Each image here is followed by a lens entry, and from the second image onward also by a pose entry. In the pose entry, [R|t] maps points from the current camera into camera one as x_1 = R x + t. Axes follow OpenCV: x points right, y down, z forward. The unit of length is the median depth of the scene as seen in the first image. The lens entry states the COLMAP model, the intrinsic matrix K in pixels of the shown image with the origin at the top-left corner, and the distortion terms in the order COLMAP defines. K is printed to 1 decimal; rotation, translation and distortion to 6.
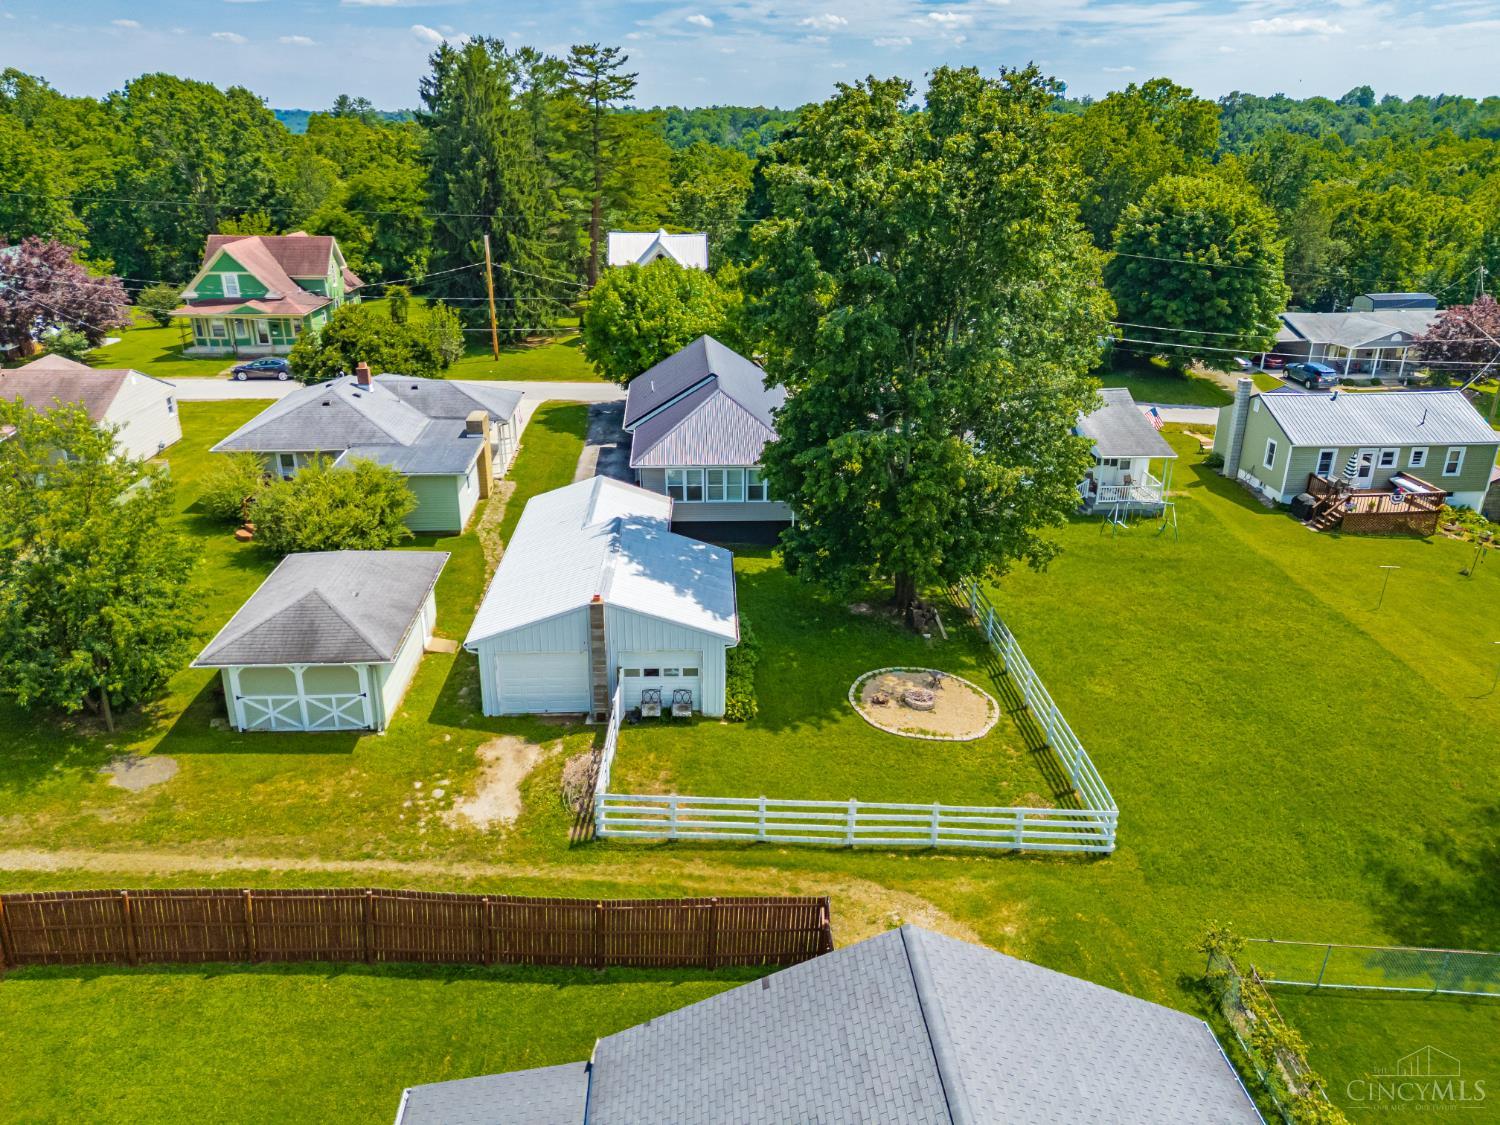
lens RADIAL K [[1095.5, 0, 750.0], [0, 1095.5, 562.5], [0, 0, 1]] dist [0.032100, -0.004541]
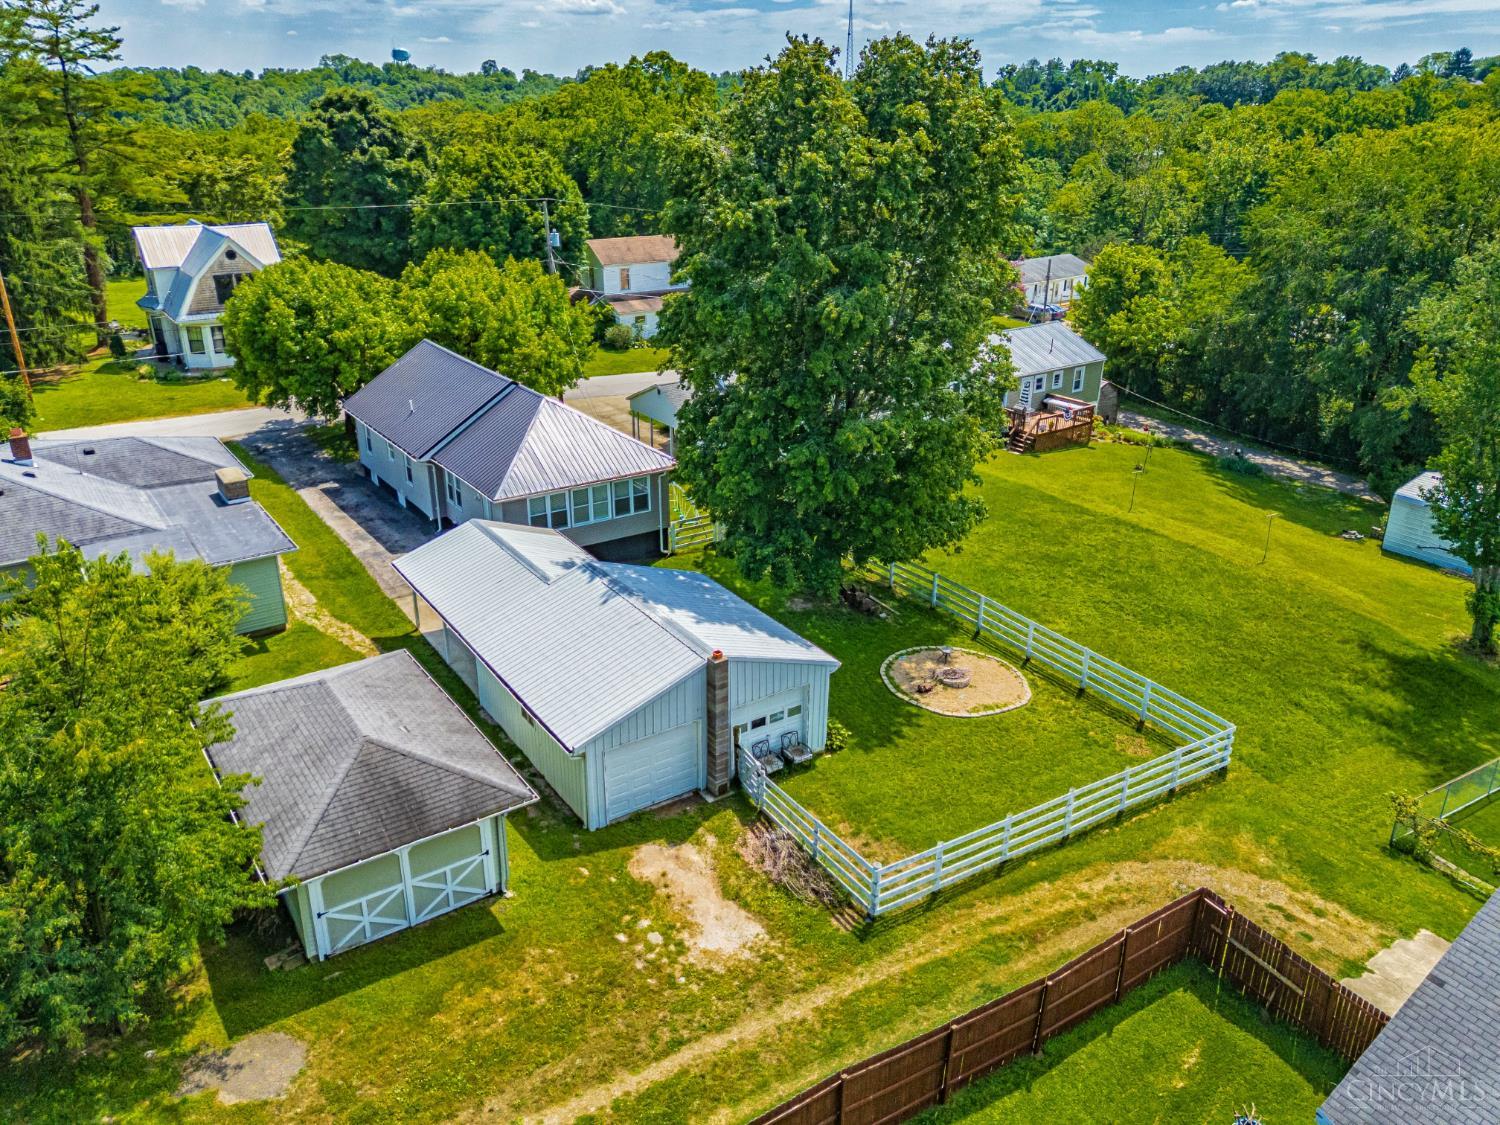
lens RADIAL K [[1098.4, 0, 750.0], [0, 1098.4, 562.5], [0, 0, 1]] dist [0.020582, 0.008420]
pose [[0.857831, -0.203372, 0.471981, -0.415820], [0.193004, 0.978633, 0.070896, -0.076411], [-0.476315, 0.030278, 0.878753, 0.195297]]
